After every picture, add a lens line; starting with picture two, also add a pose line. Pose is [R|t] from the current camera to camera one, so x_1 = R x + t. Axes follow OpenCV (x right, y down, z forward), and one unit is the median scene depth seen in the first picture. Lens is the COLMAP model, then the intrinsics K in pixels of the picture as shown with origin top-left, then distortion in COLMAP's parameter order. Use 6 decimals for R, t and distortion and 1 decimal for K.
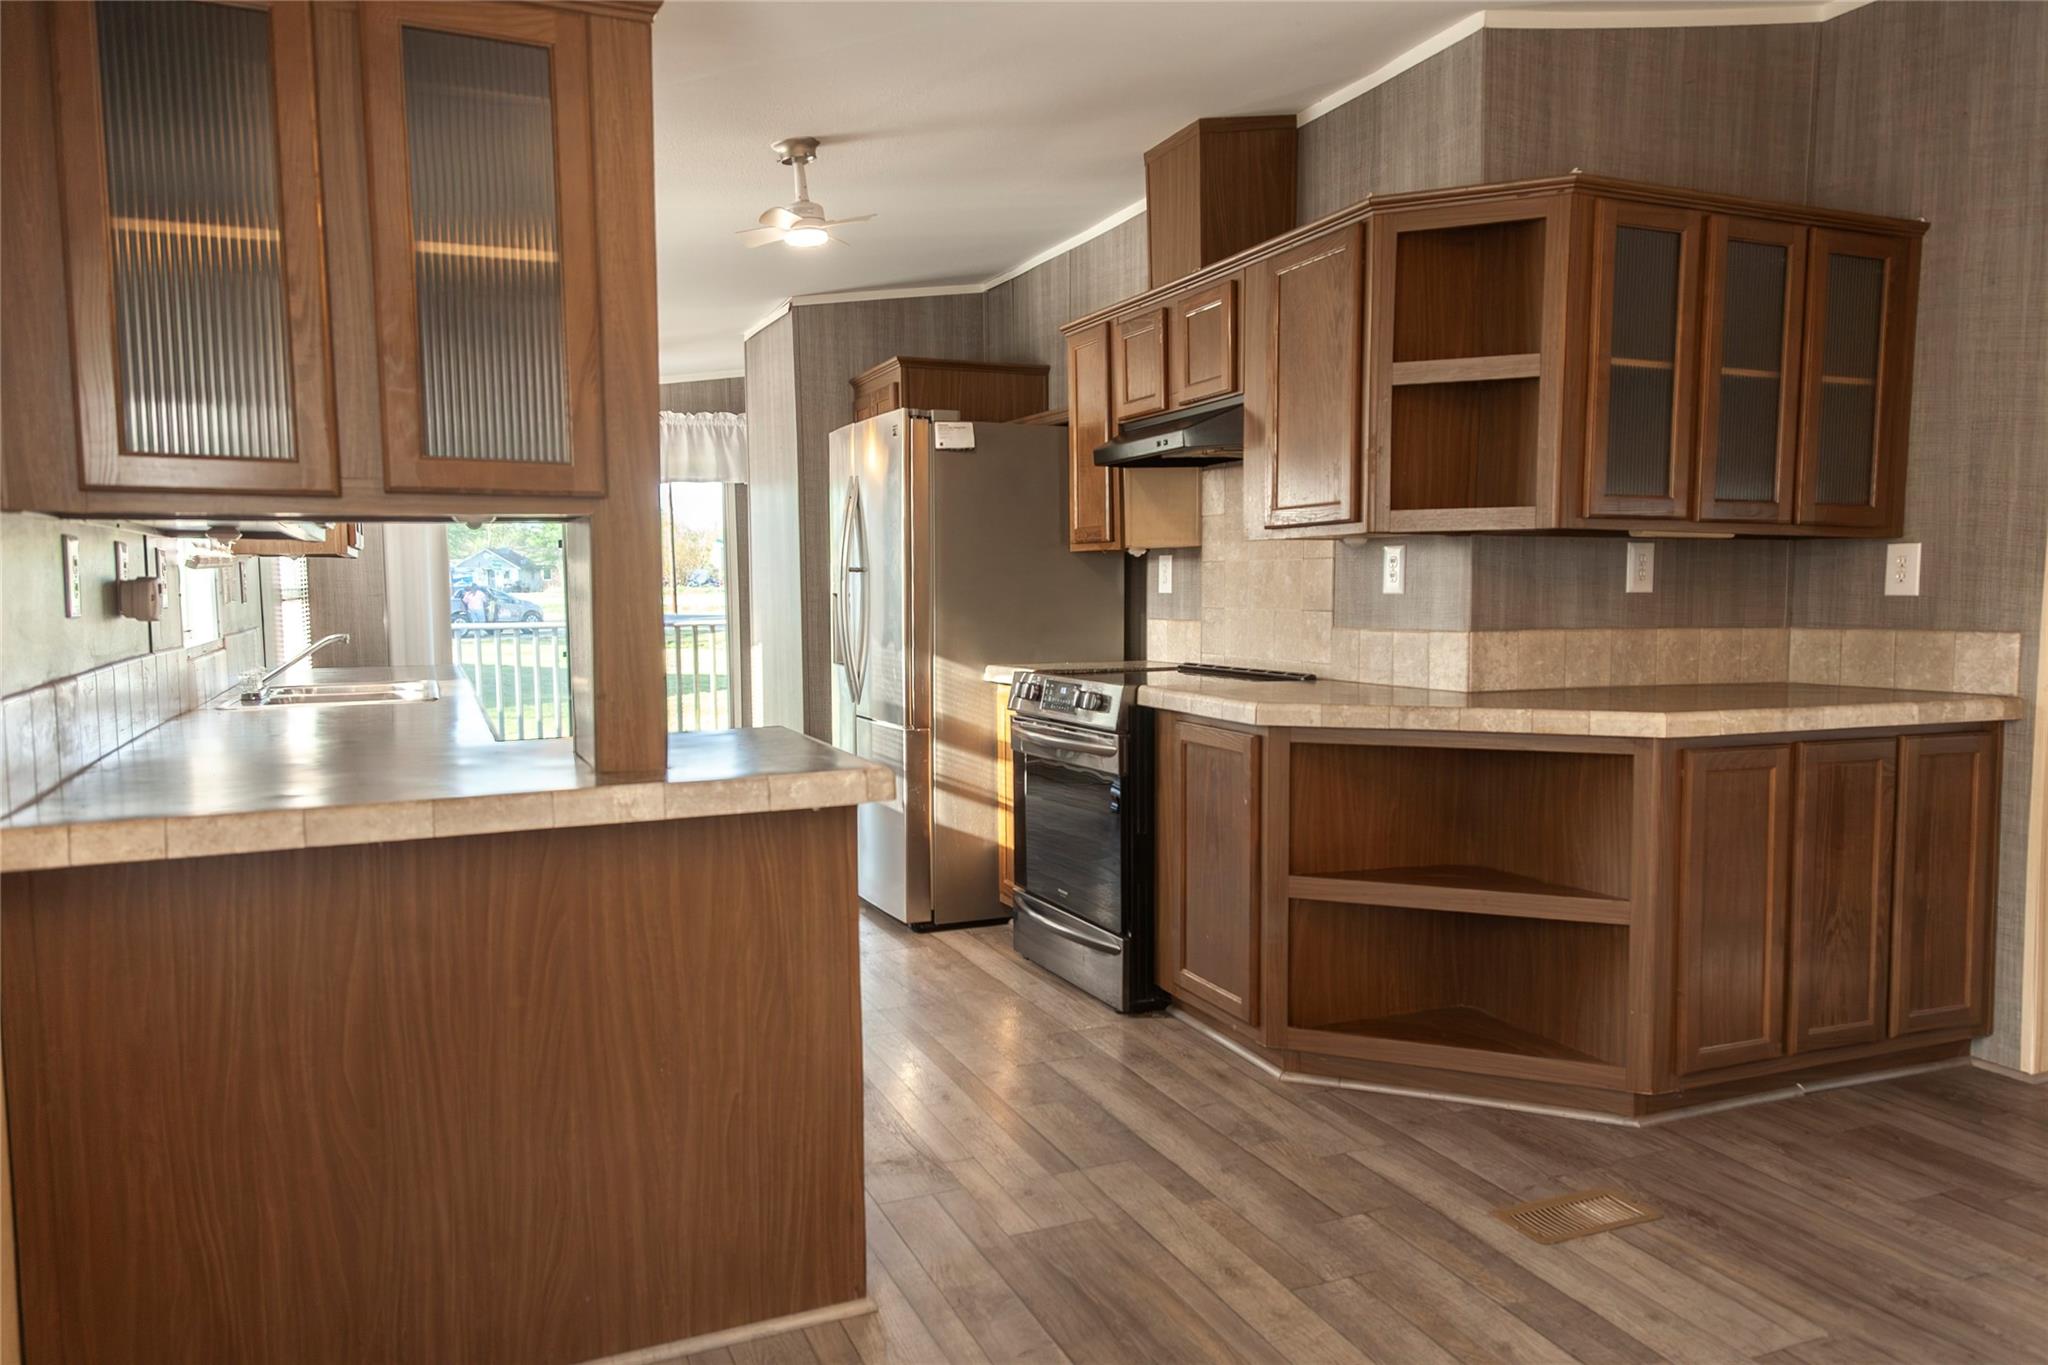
lens RADIAL K [[1373.4, 0, 1024.0], [0, 1373.4, 682.5], [0, 0, 1]] dist [0.001137, 0.000521]
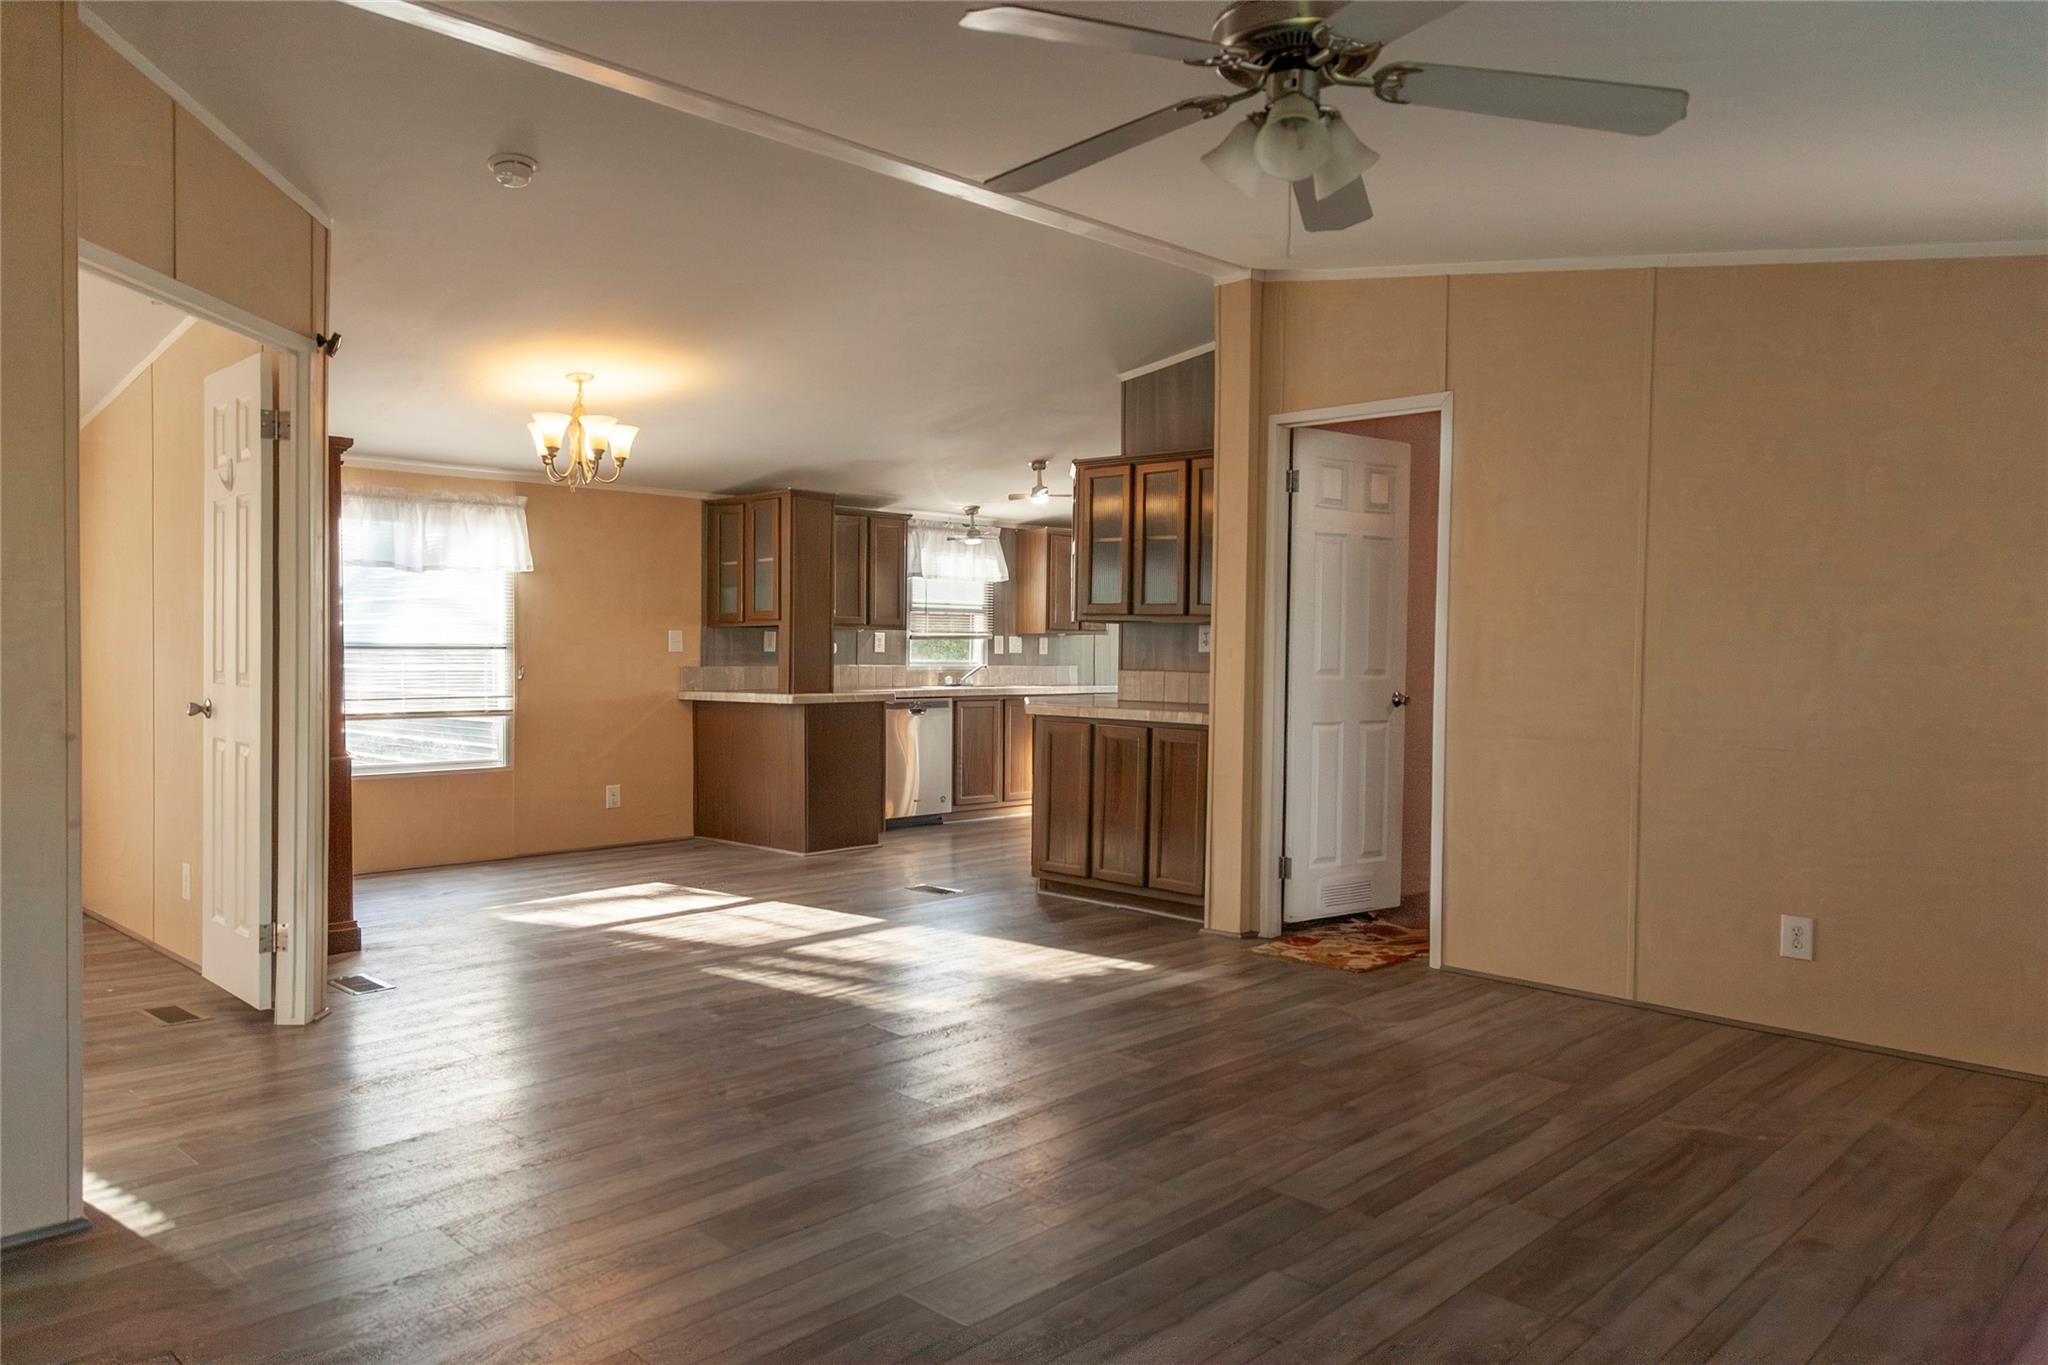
lens RADIAL K [[1420.6, 0, 1024.0], [0, 1420.6, 682.5], [0, 0, 1]] dist [-0.006253, -0.001042]
pose [[0.377134, 0.033035, -0.925570, 2.113669], [-0.077200, 0.997007, 0.004129, -0.016398], [0.922936, 0.069897, 0.378555, 0.070646]]
